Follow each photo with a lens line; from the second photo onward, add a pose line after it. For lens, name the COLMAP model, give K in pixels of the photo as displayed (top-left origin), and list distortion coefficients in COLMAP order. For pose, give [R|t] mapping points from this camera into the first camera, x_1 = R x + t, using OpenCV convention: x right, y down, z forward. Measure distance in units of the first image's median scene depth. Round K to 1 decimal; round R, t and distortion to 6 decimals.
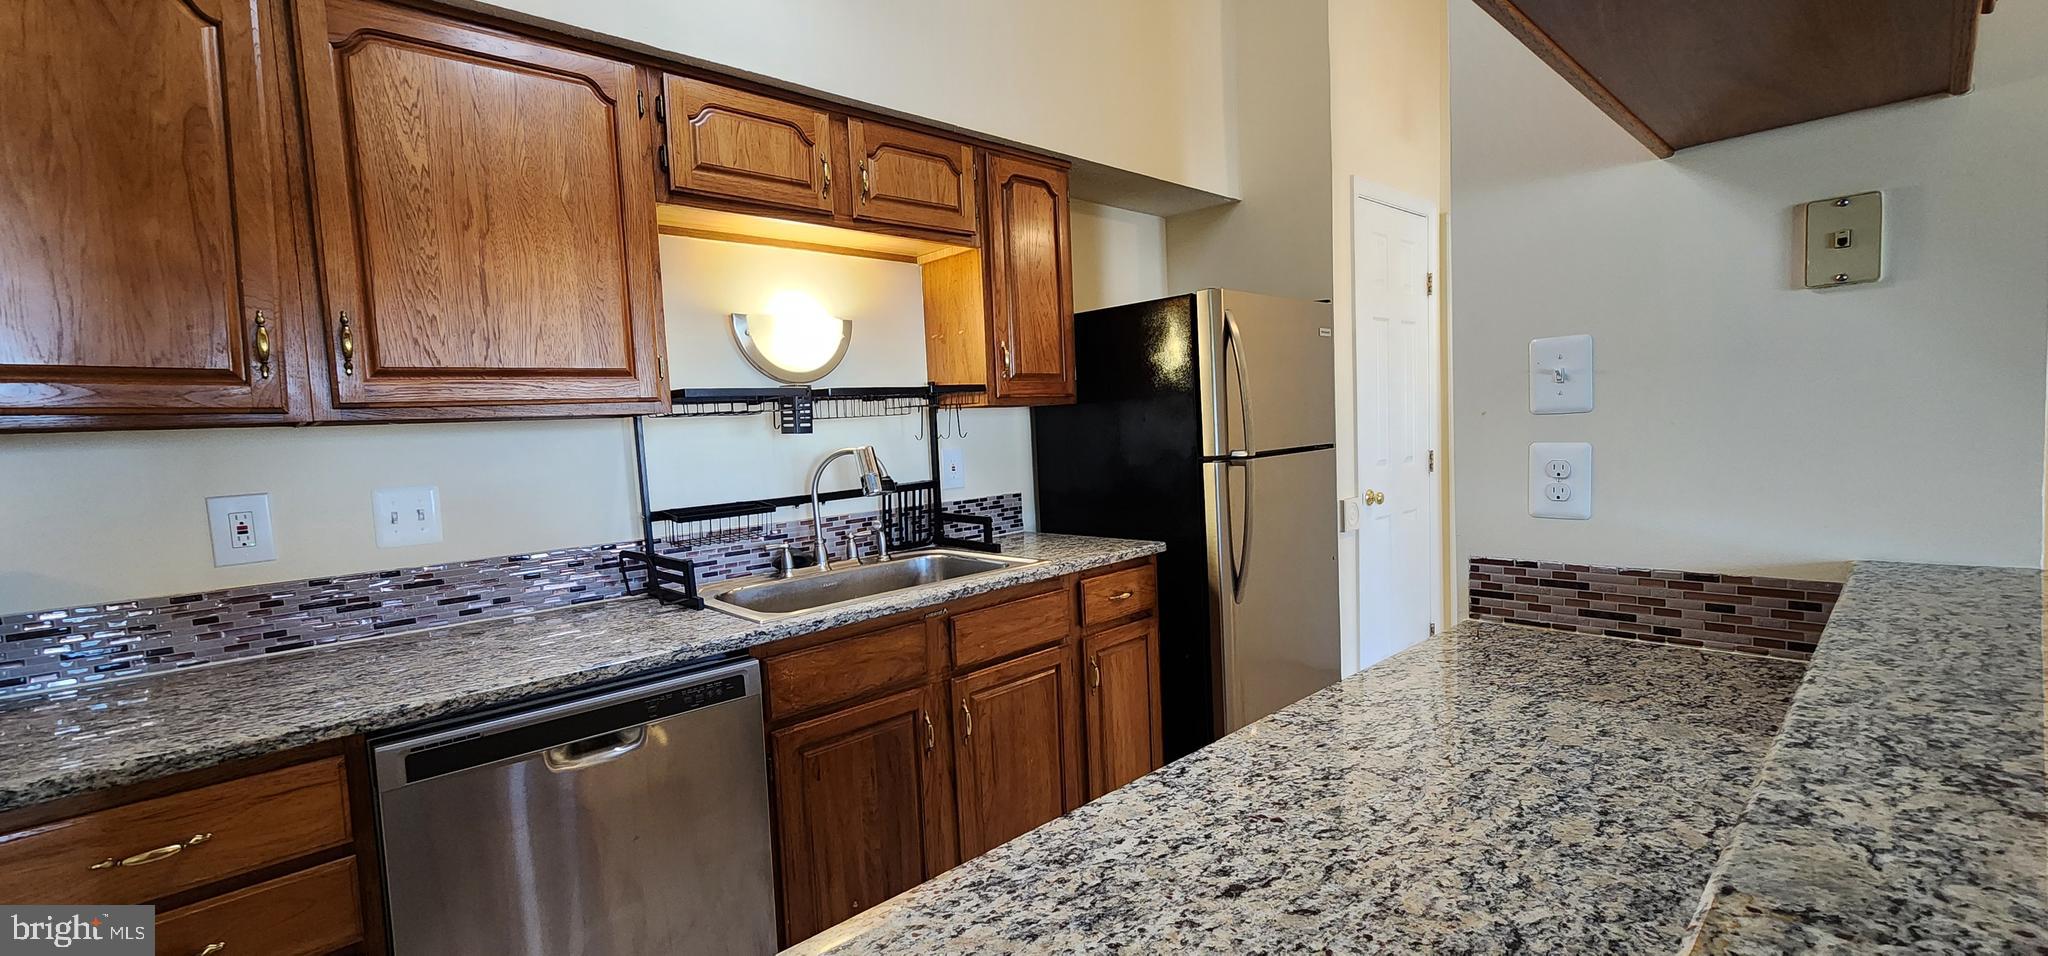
lens RADIAL K [[844.4, 0, 1019.1], [0, 844.4, 482.7], [0, 0, 1]] dist [0.000140, -0.000128]
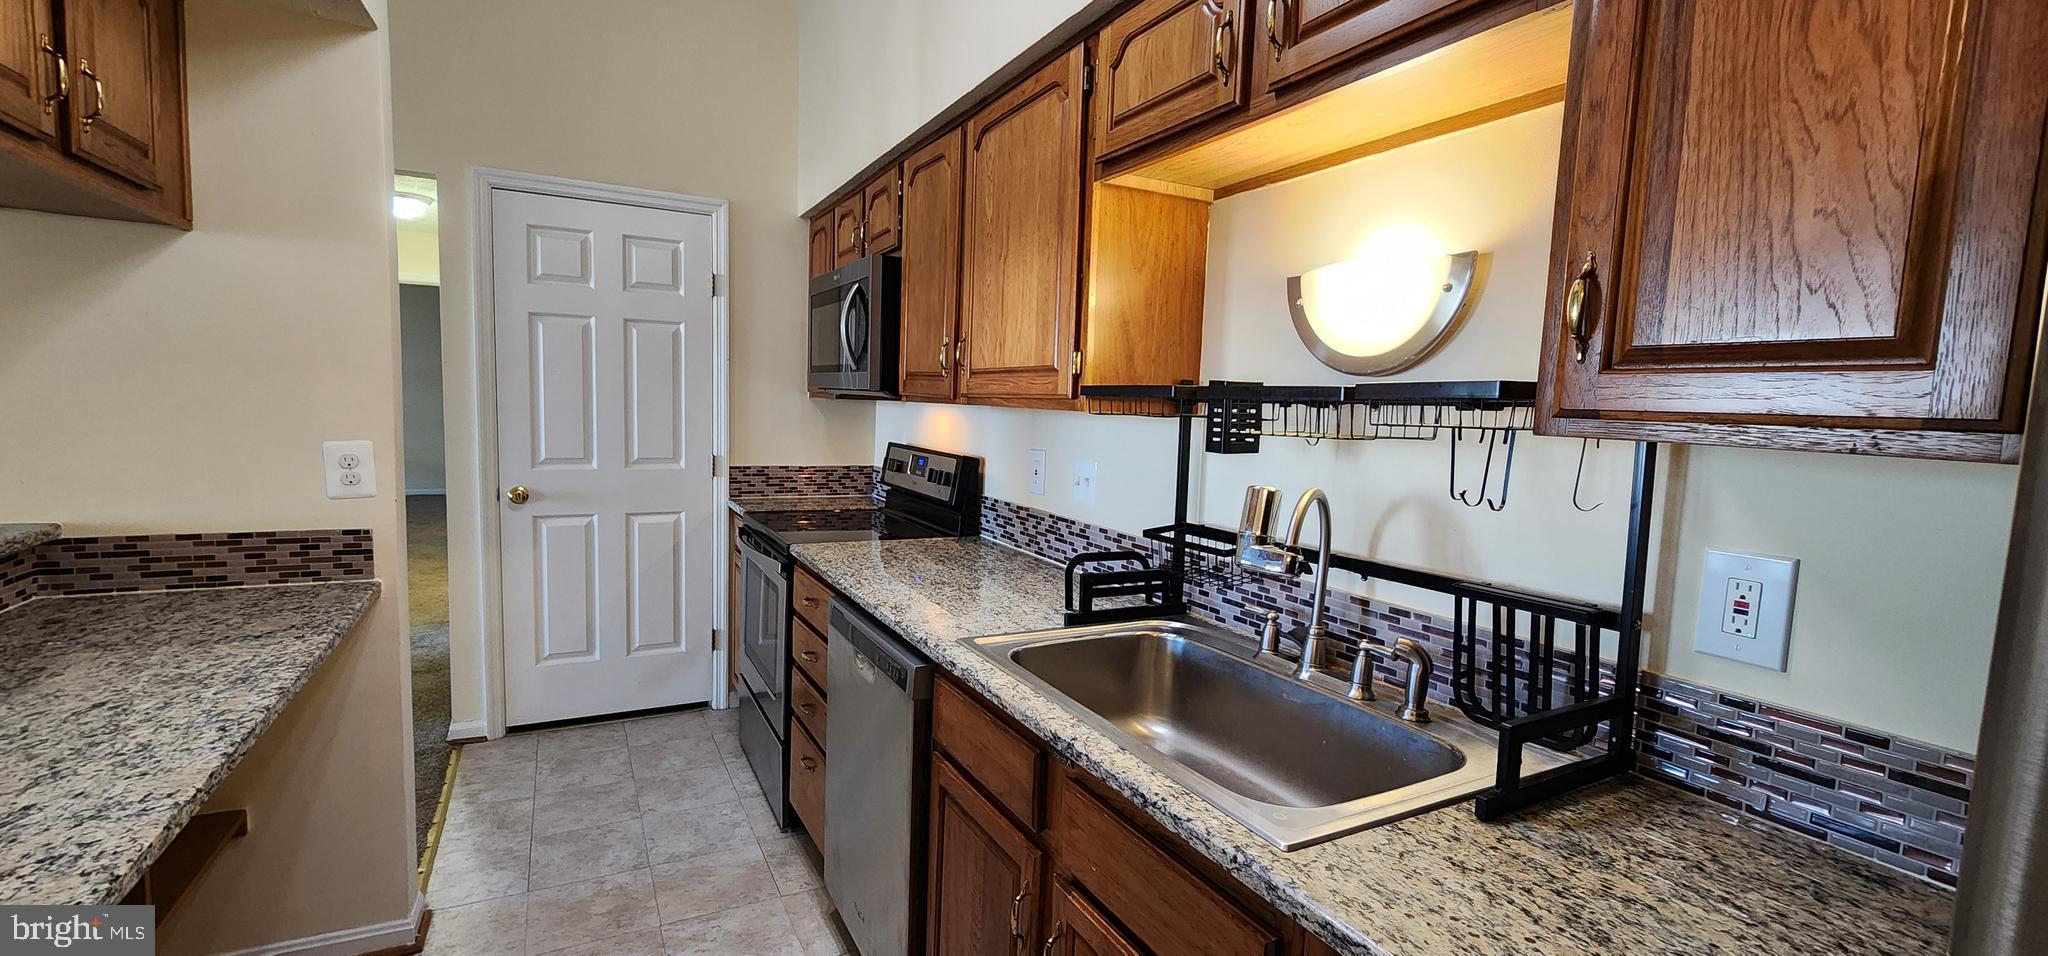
lens RADIAL K [[831.4, 0, 1025.6], [0, 831.4, 444.3], [0, 0, 1]] dist [0.028827, -0.022039]
pose [[-0.232574, 0.073402, -0.969805, 0.469581], [-0.112142, 0.988473, 0.101709, -0.121672], [0.966092, 0.132411, -0.221662, 1.052346]]
